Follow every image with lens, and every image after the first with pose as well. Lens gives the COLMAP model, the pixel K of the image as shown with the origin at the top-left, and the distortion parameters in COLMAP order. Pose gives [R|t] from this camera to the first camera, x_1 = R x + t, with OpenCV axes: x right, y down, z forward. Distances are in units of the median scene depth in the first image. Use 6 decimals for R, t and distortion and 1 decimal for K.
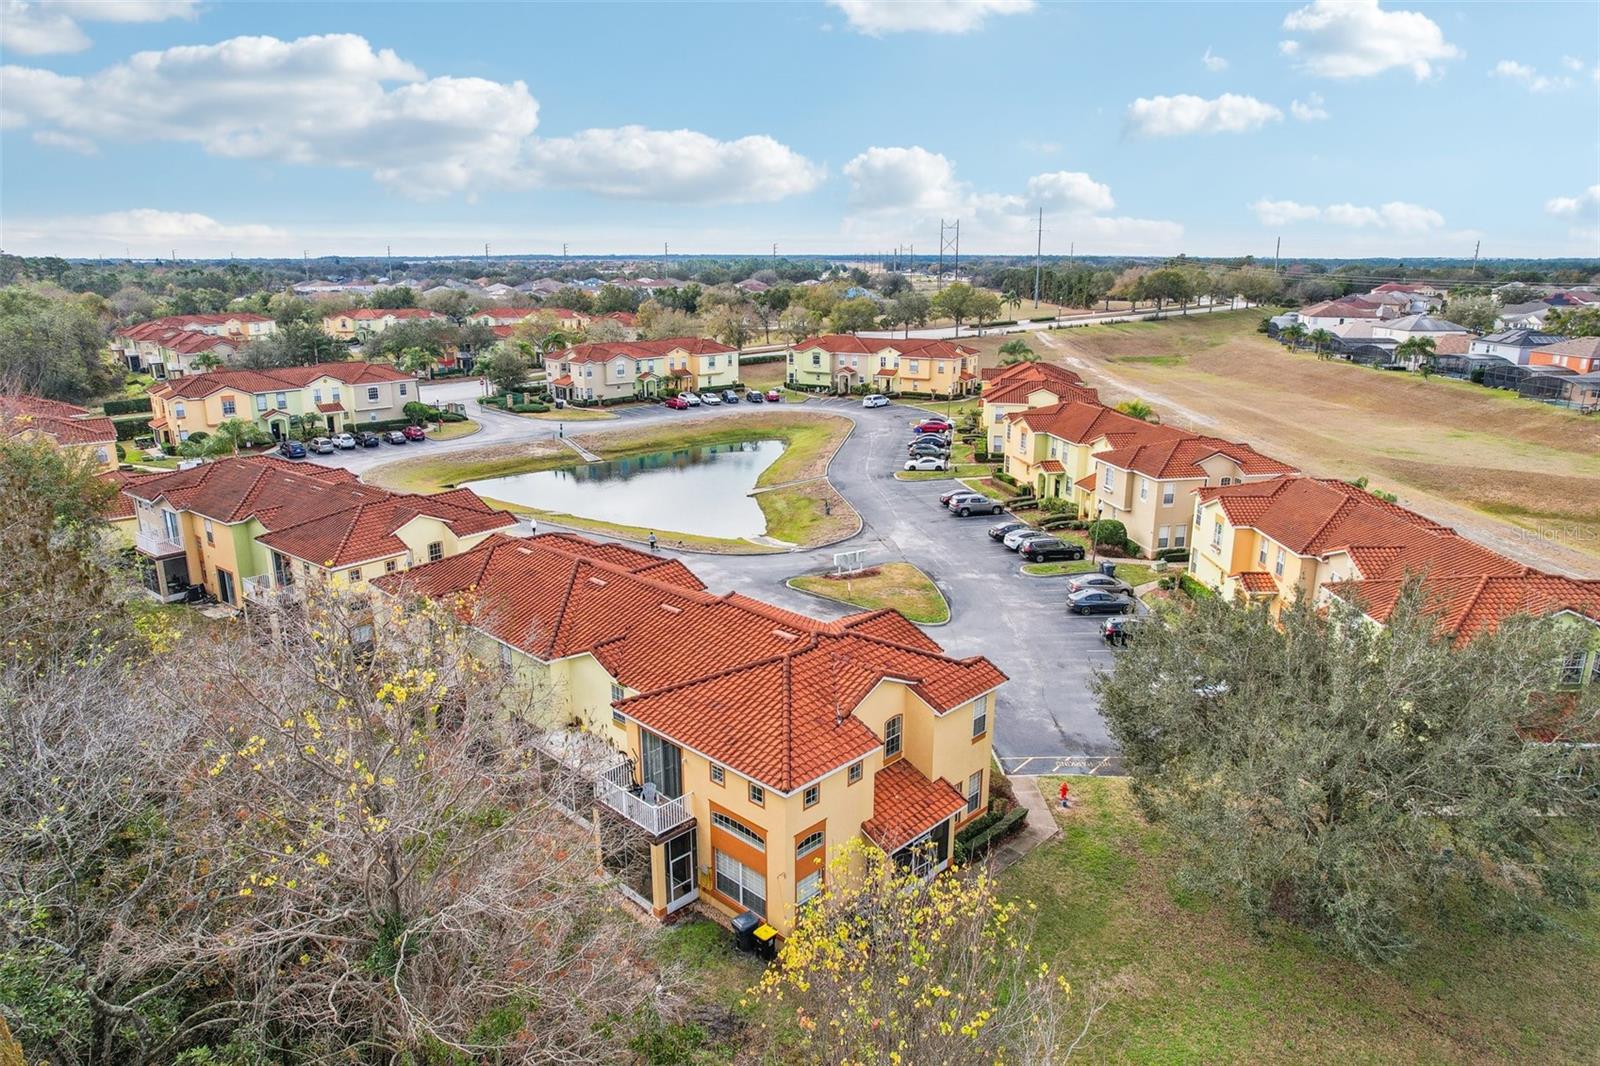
lens RADIAL K [[1042.8, 0, 799.9], [0, 1042.8, 530.2], [0, 0, 1]] dist [-0.039845, 0.004844]
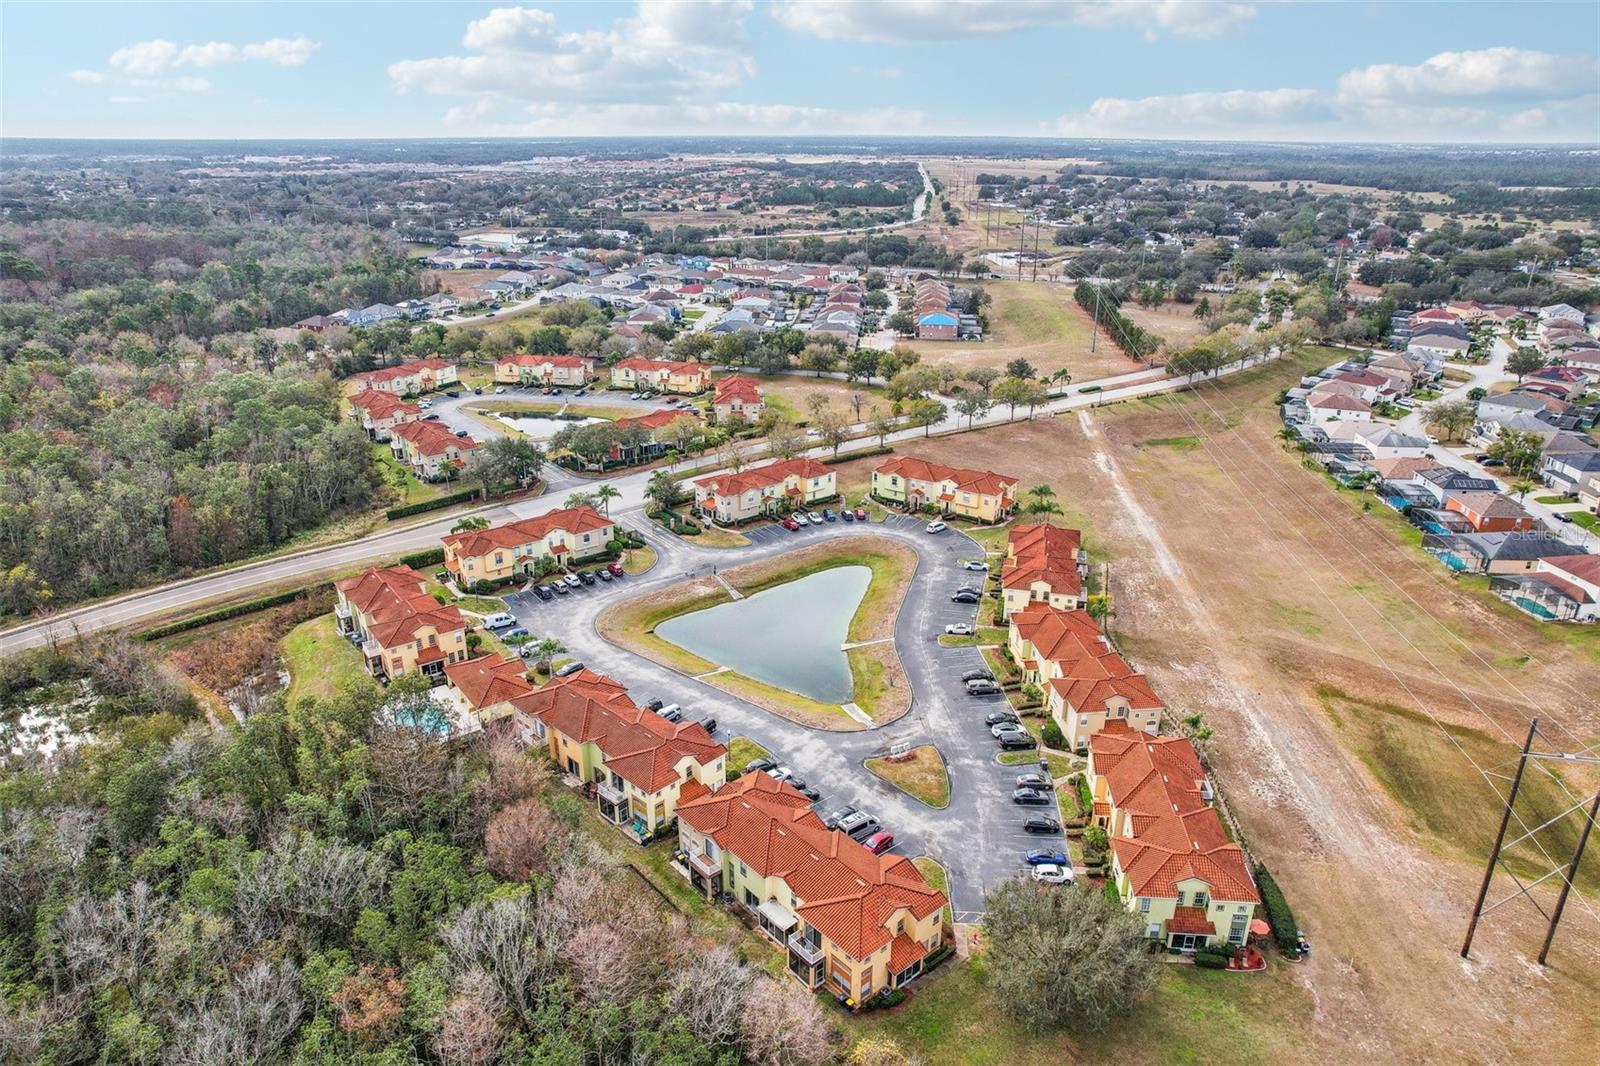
lens RADIAL K [[1042.8, 0, 800.4], [0, 1042.8, 535.3], [0, 0, 1]] dist [-0.039845, 0.004844]
pose [[0.996412, 0.031140, -0.078697, 0.003826], [-0.022384, 0.993704, 0.109779, -0.310848], [0.081620, -0.107623, 0.990836, -0.439548]]
